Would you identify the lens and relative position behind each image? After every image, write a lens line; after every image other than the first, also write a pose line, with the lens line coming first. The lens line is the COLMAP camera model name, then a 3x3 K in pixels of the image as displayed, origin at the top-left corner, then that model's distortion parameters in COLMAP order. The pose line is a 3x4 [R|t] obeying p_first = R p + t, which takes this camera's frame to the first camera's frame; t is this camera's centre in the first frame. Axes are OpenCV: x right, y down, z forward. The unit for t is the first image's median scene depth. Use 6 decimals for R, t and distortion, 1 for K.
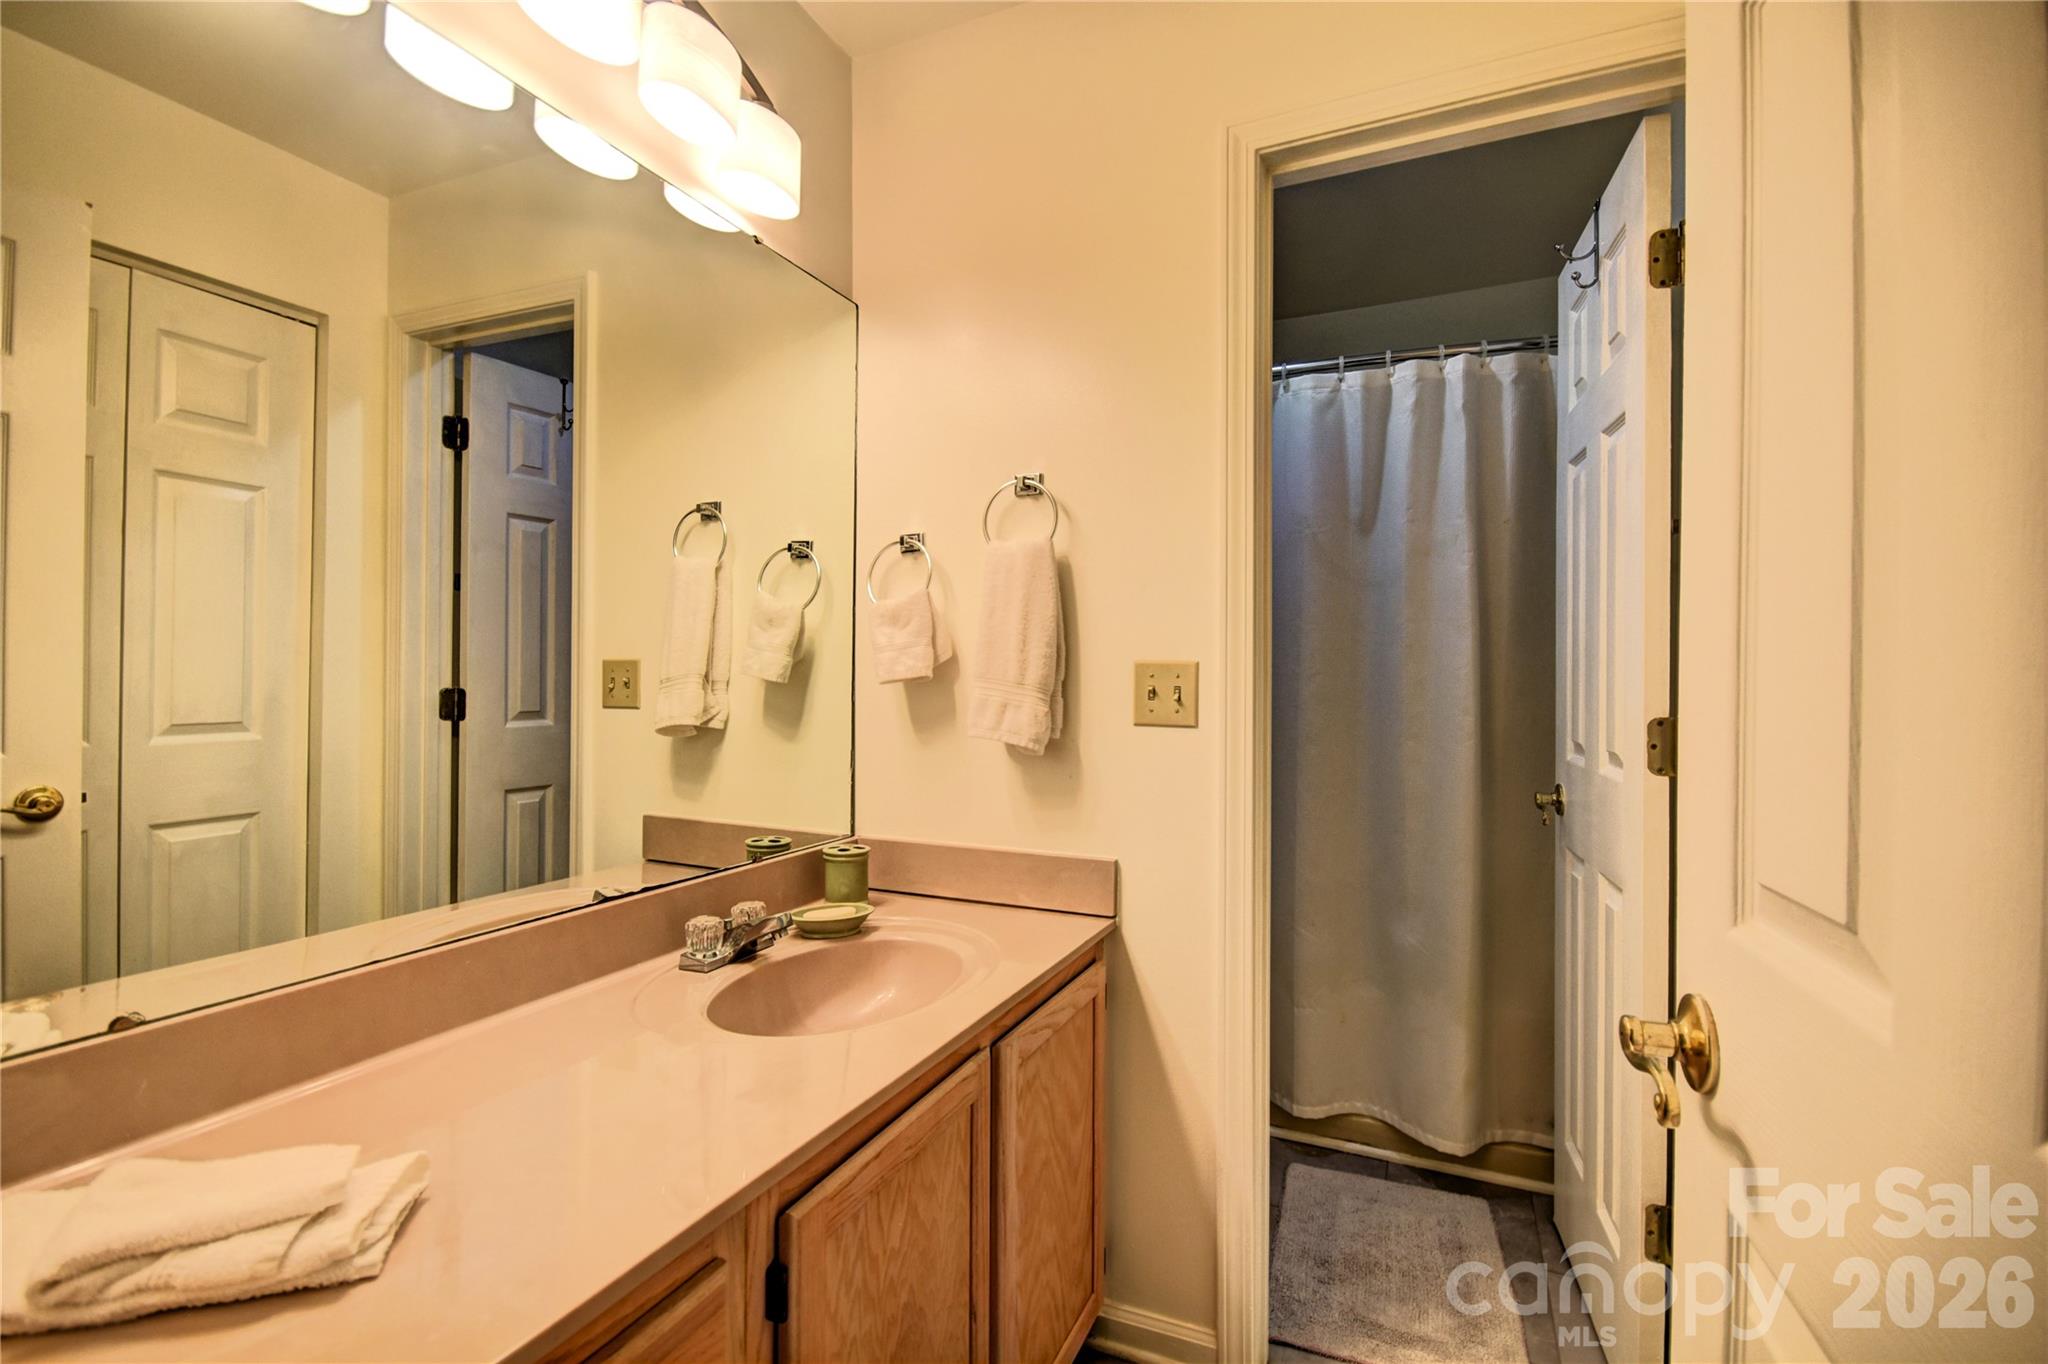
lens RADIAL K [[905.4, 0, 1035.9], [0, 905.4, 675.3], [0, 0, 1]] dist [0.014183, -0.015196]
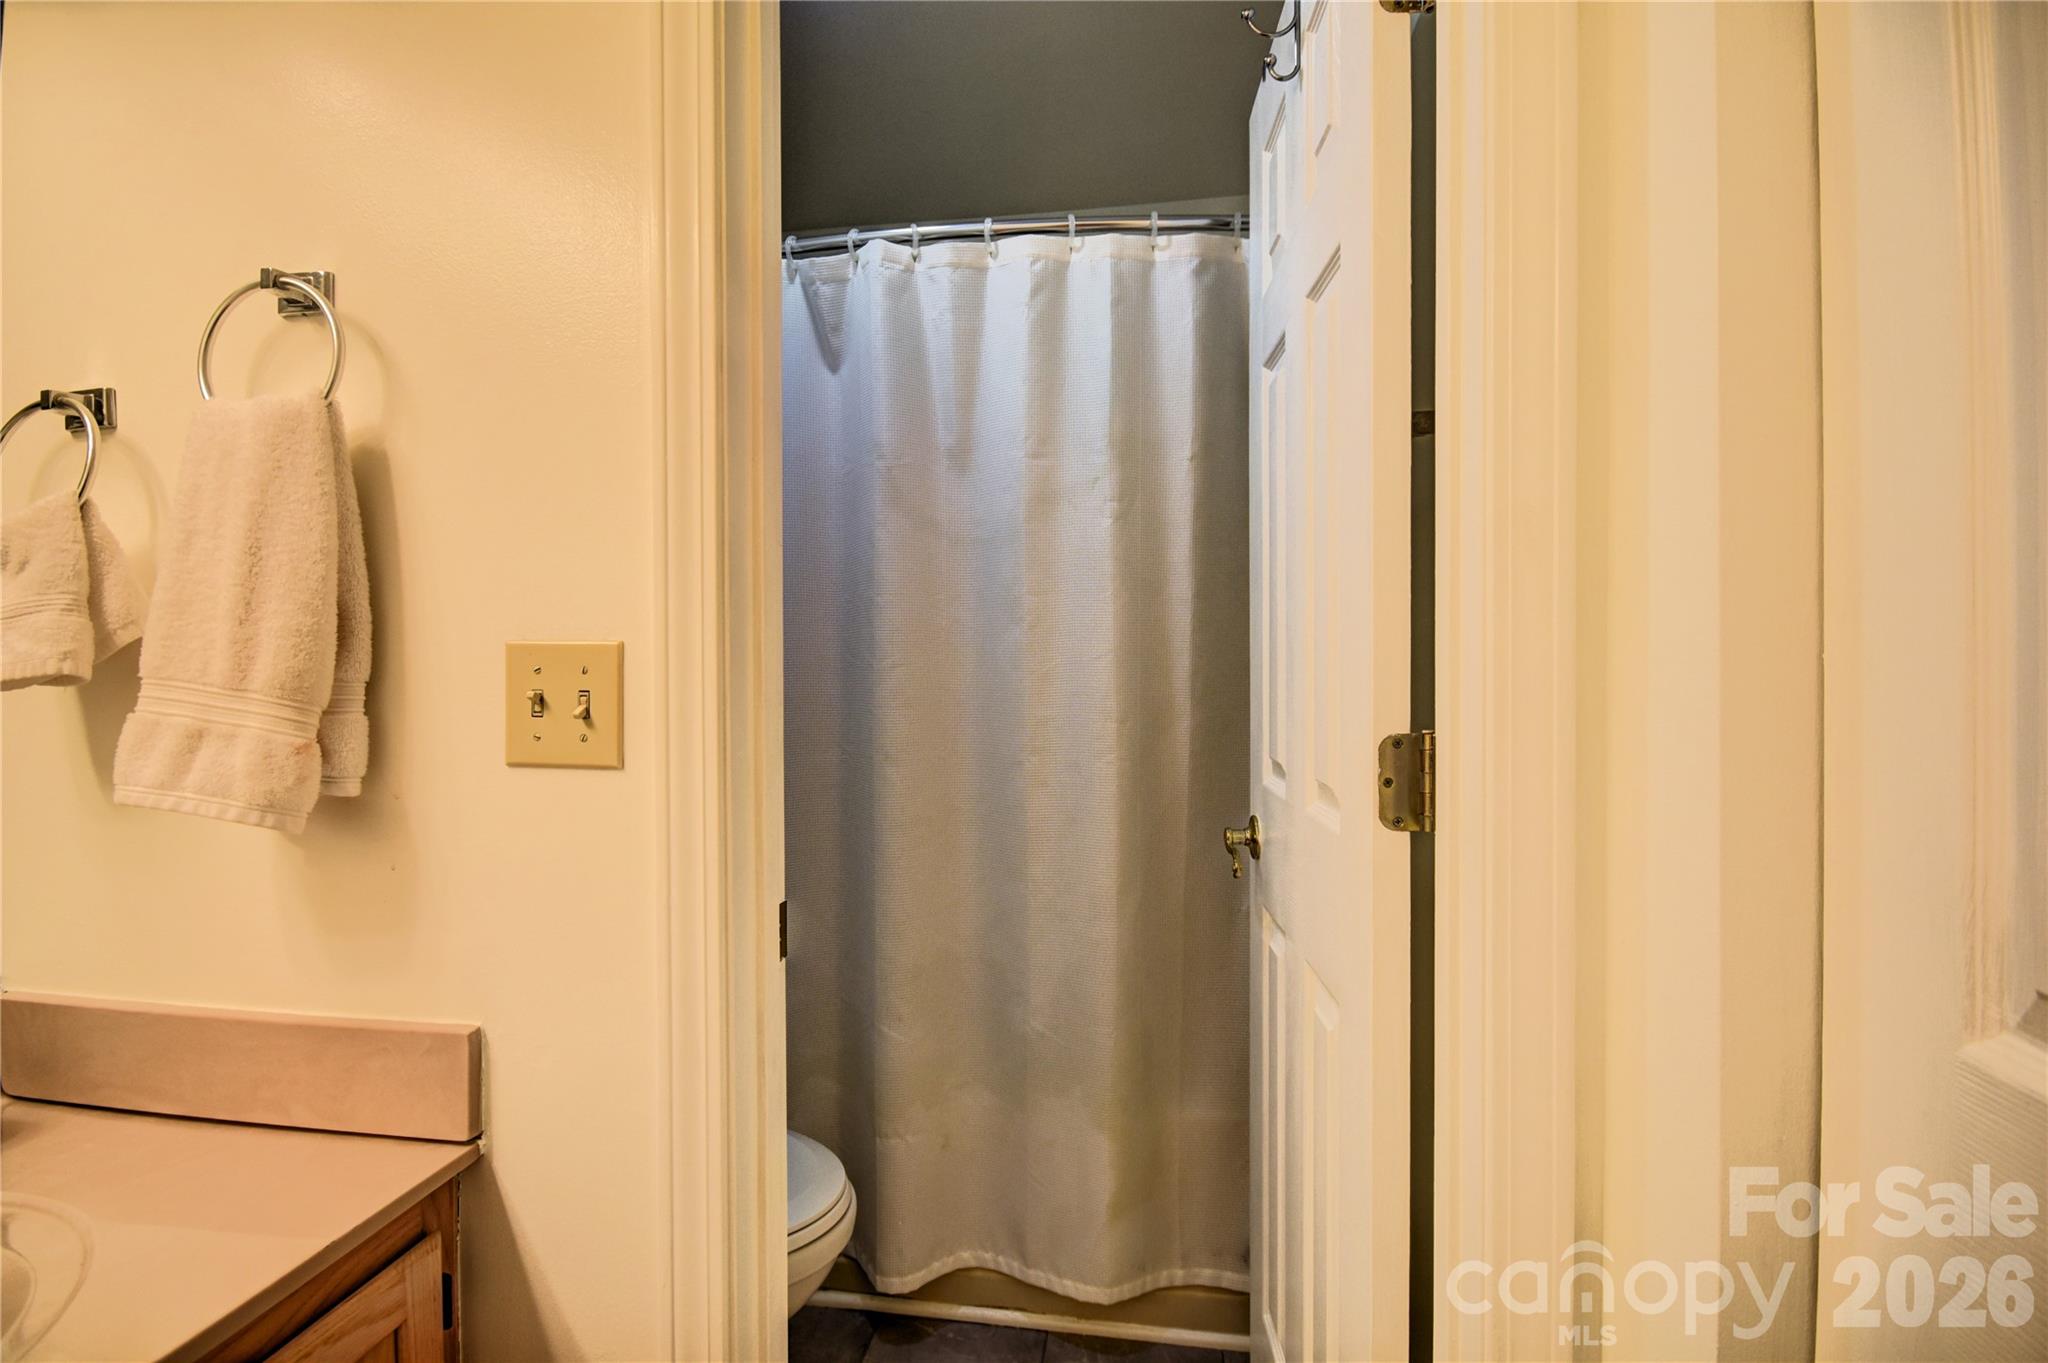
lens RADIAL K [[910.6, 0, 1021.7], [0, 910.6, 677.3], [0, 0, 1]] dist [0.000936, 0.000160]
pose [[0.966142, -0.009067, 0.257852, 0.251635], [0.007357, 0.999944, 0.007594, 0.002717], [-0.257907, -0.005440, 0.966154, 0.413979]]
